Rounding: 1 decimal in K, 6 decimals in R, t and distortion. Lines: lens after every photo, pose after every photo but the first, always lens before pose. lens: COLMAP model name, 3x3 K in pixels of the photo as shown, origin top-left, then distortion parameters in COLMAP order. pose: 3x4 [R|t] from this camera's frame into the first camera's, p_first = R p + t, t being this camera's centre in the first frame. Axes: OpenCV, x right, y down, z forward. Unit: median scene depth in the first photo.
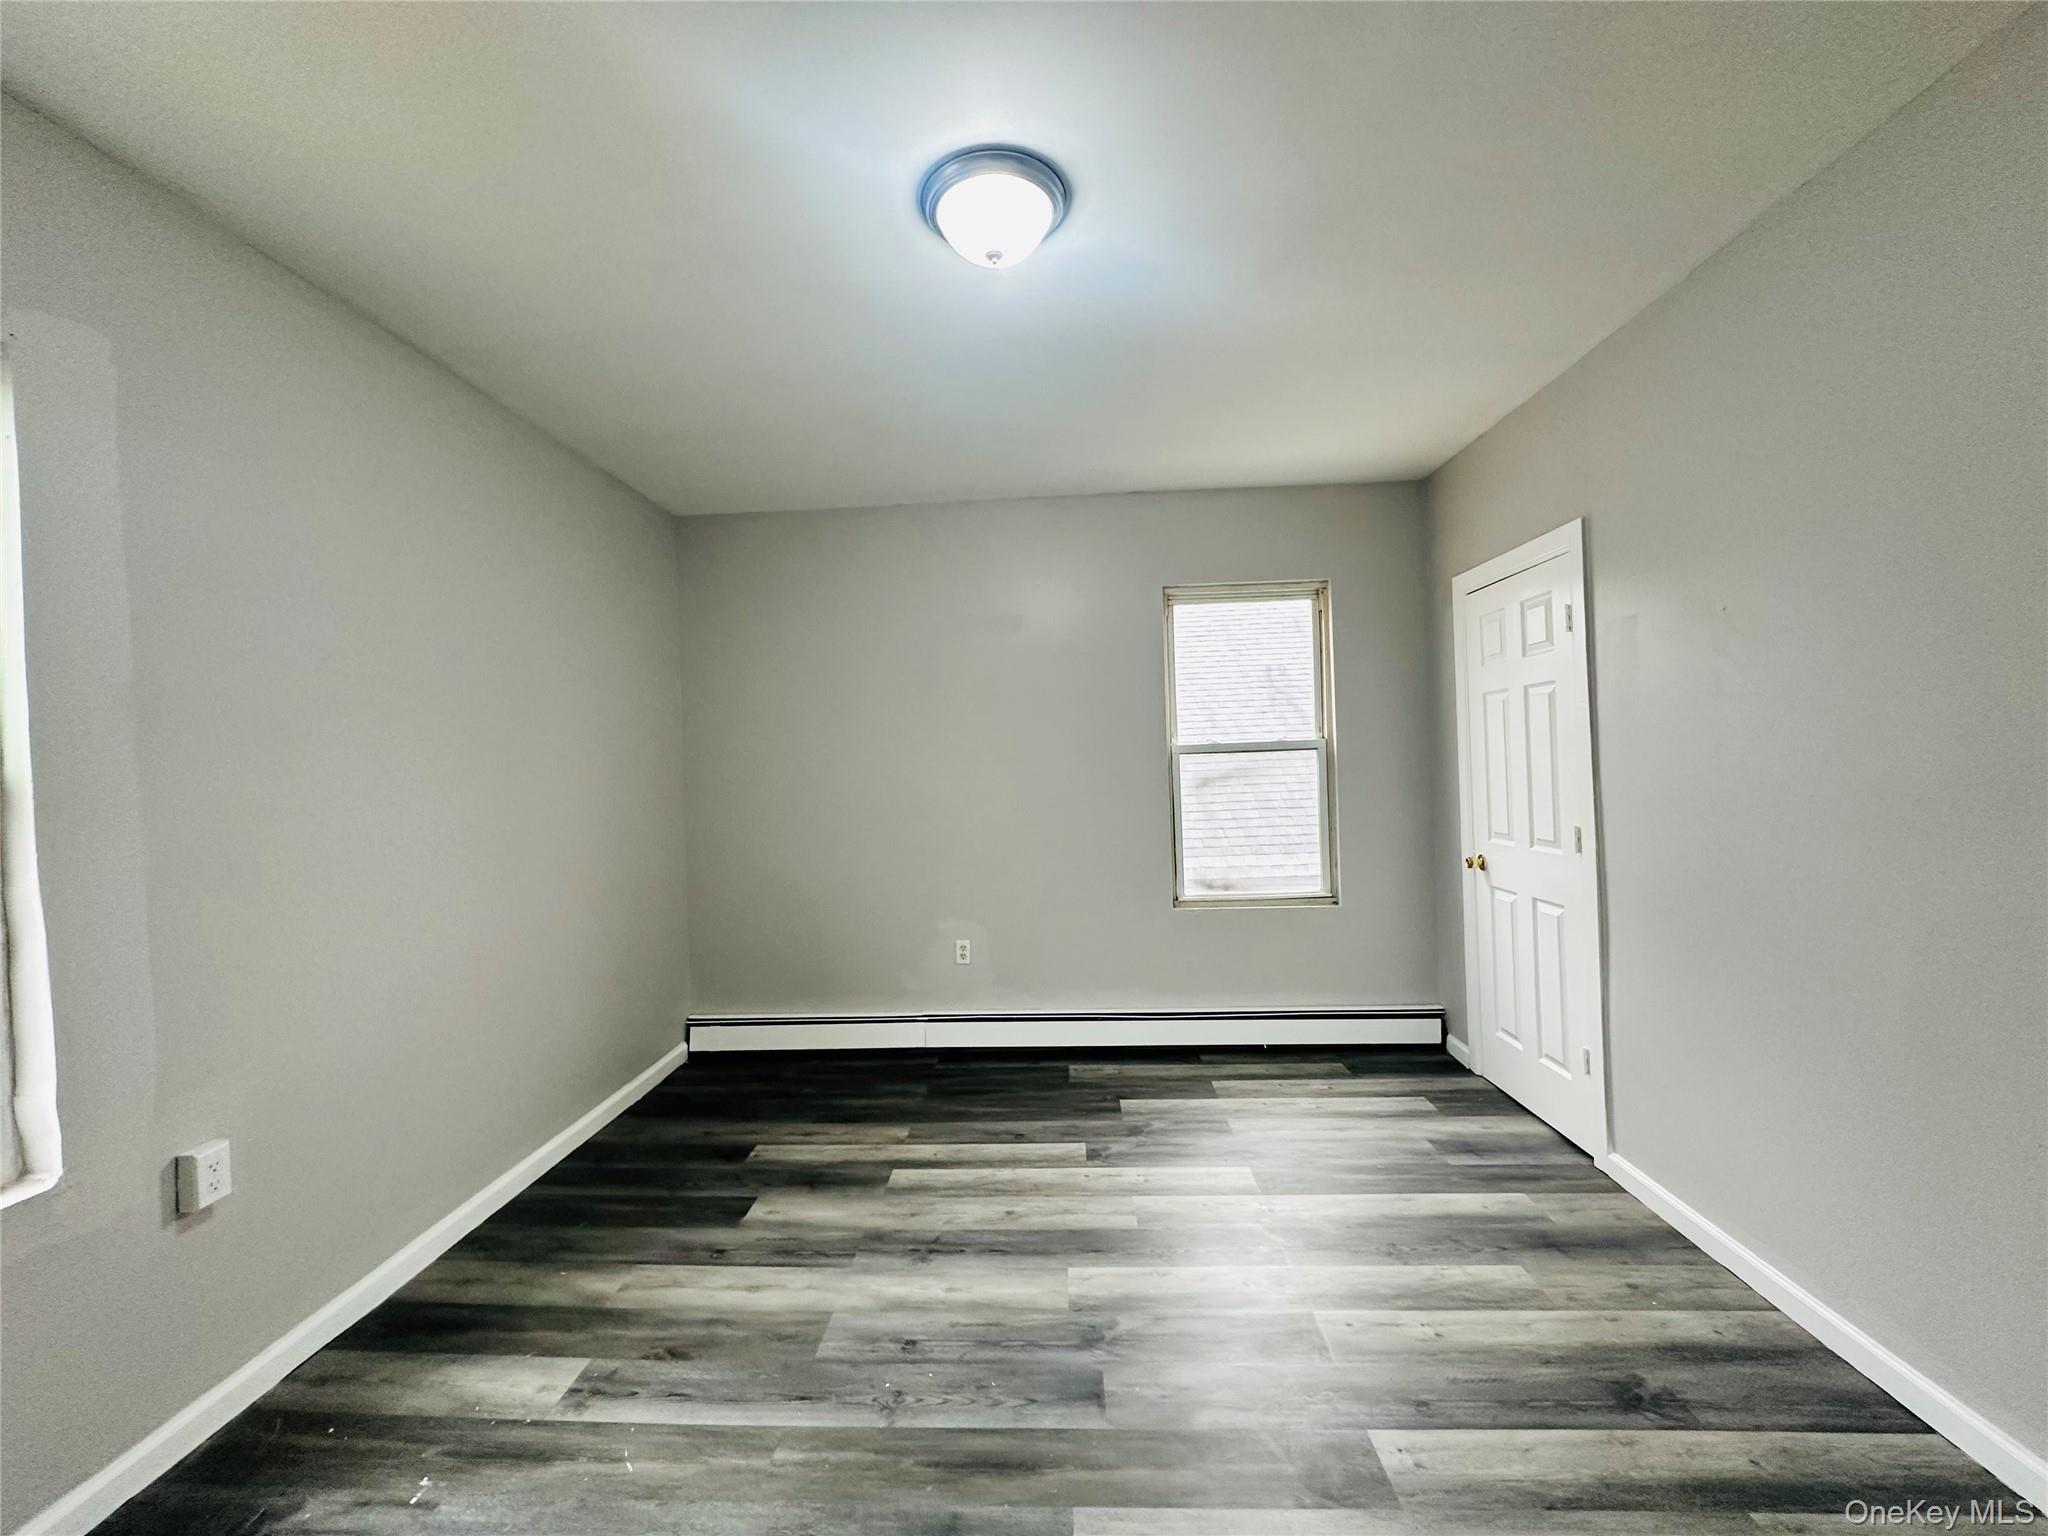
lens RADIAL K [[811.3, 0, 1010.6], [0, 811.3, 767.7], [0, 0, 1]] dist [-0.003242, 0.000821]
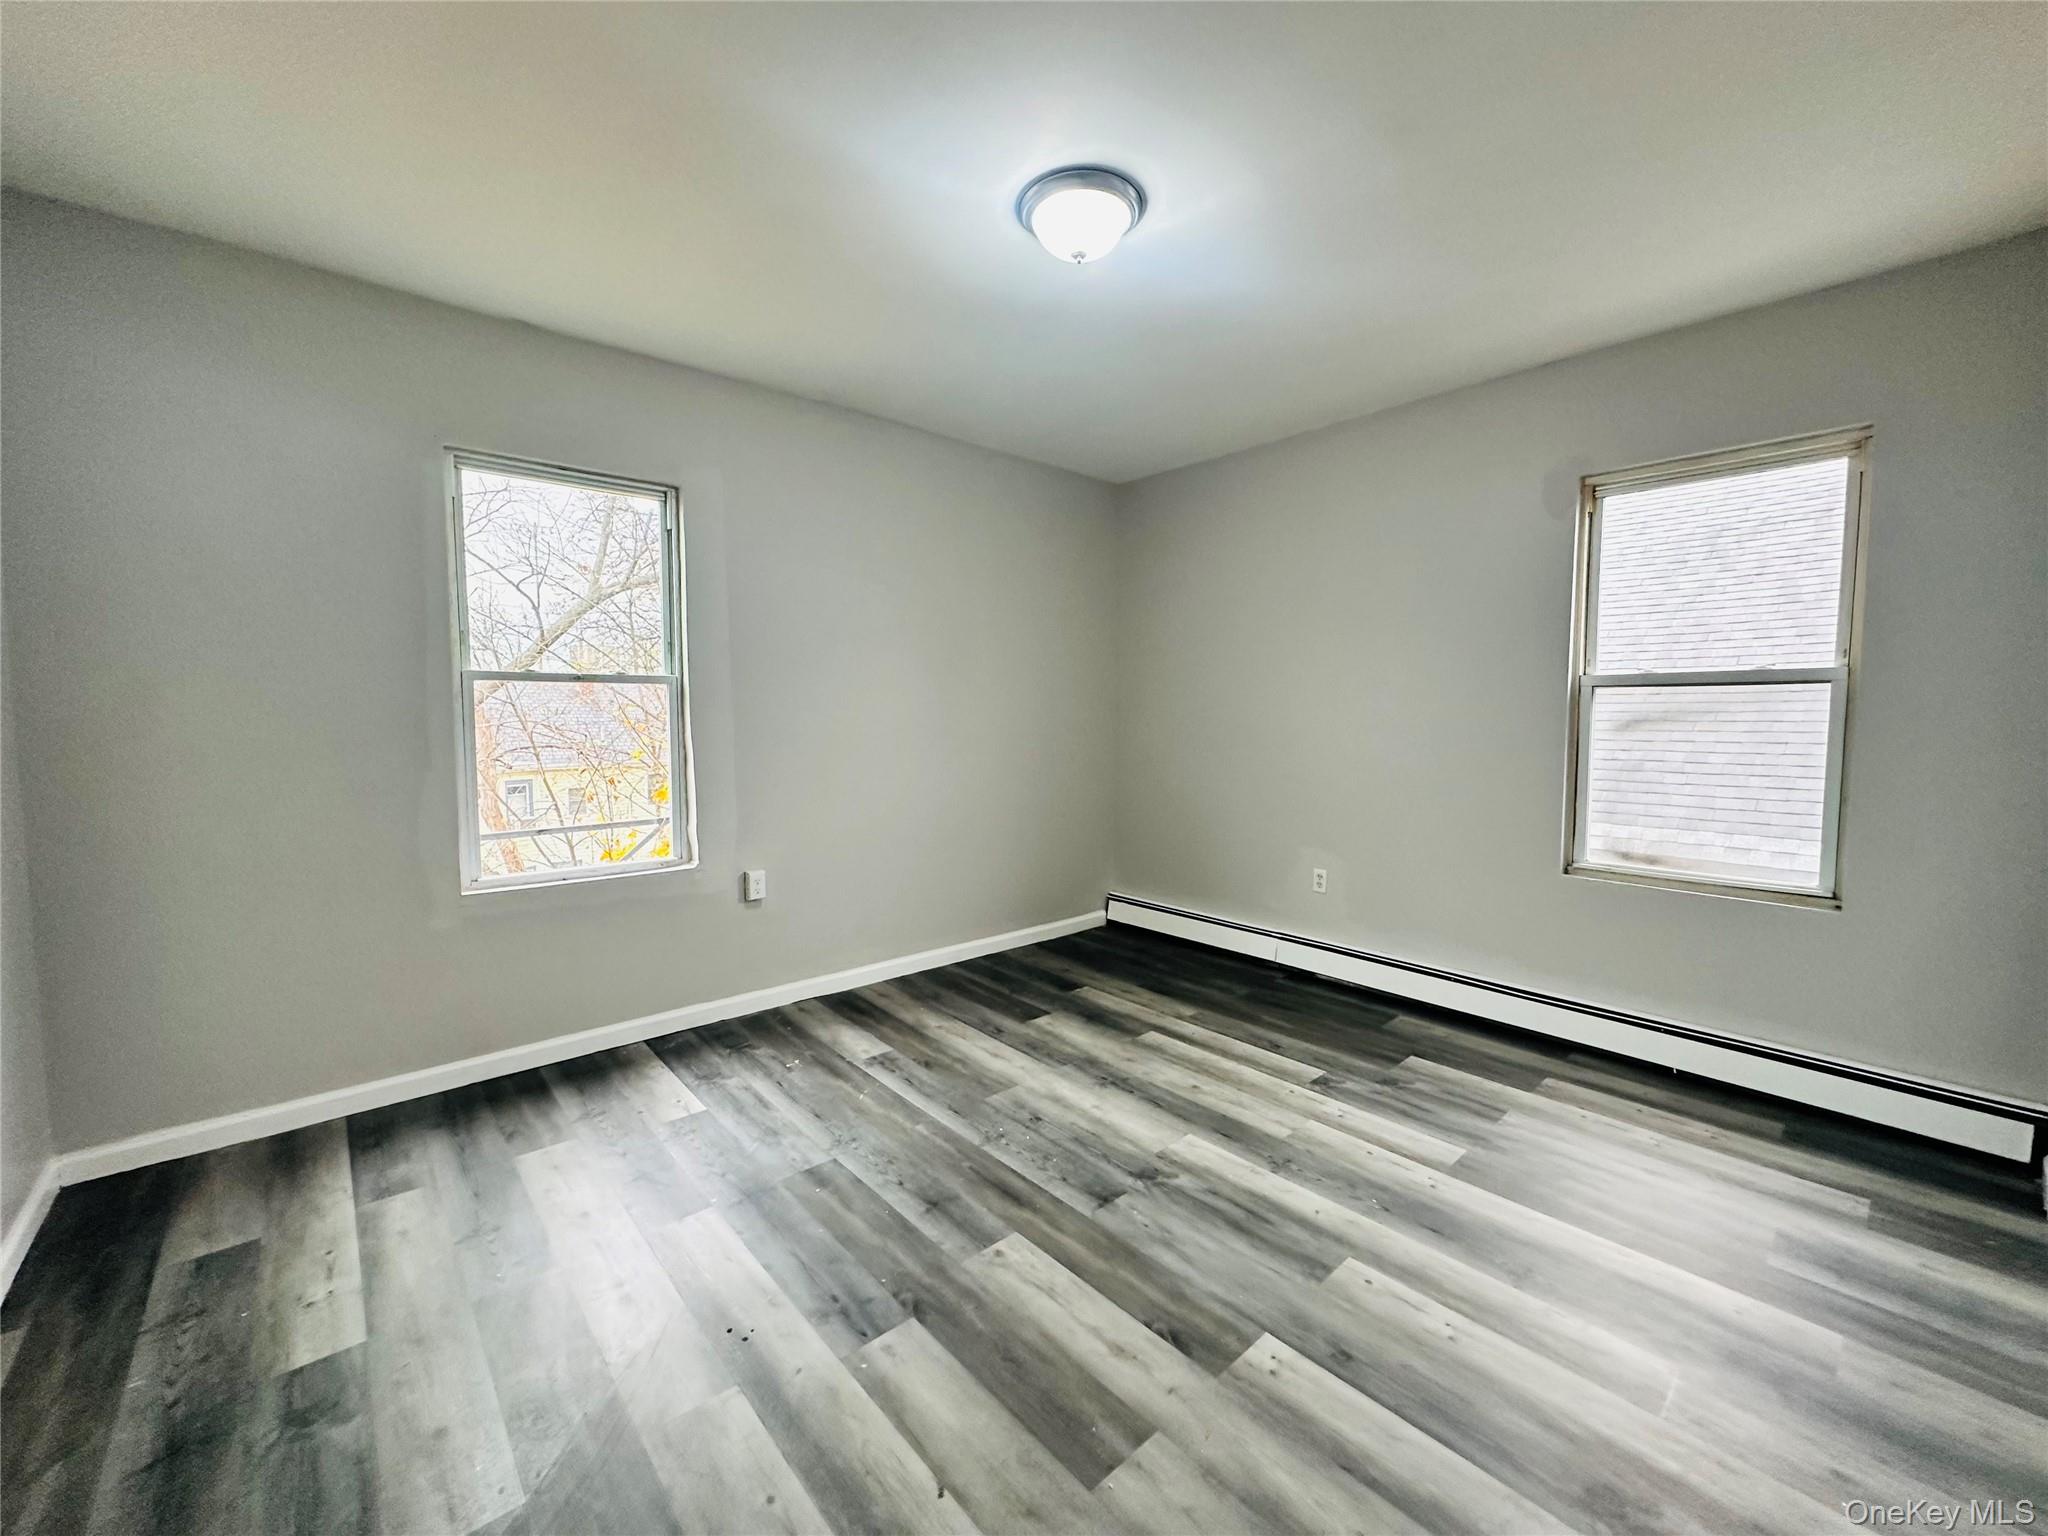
lens RADIAL K [[811.3, 0, 1022.1], [0, 811.3, 762.2], [0, 0, 1]] dist [-0.003242, 0.000821]
pose [[0.697163, 0.078878, -0.712560, 0.505376], [-0.026629, 0.996092, 0.084211, 0.006577], [0.716418, -0.039734, 0.696539, 0.045580]]
